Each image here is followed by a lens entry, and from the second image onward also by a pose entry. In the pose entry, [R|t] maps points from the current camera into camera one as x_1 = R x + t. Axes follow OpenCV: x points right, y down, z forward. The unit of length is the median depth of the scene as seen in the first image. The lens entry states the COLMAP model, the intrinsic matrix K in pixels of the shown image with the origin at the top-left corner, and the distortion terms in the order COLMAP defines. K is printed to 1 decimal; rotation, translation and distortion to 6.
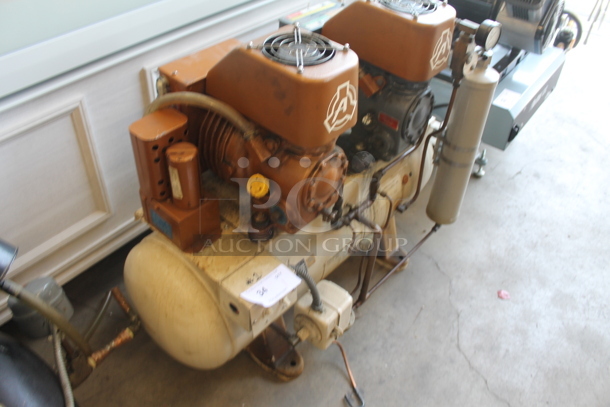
lens RADIAL K [[506.0, 0, 305.0], [0, 506.0, 203.5], [0, 0, 1]] dist [-0.155232, 0.116955]
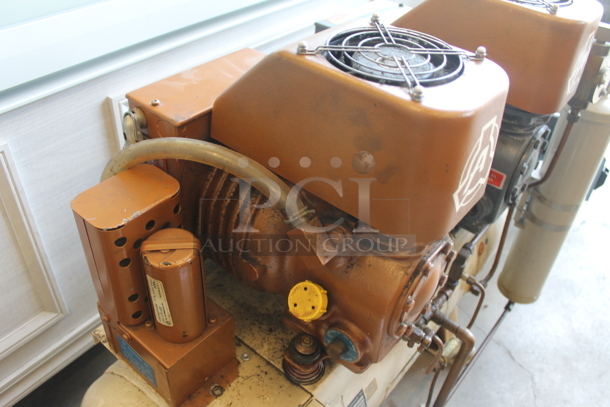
lens RADIAL K [[506.0, 0, 305.0], [0, 506.0, 203.5], [0, 0, 1]] dist [-0.155232, 0.116955]
pose [[0.999297, -0.019444, 0.032041, -0.112169], [0.021490, 0.997666, -0.064806, -0.107473], [-0.030706, 0.065449, 0.997383, 0.434225]]
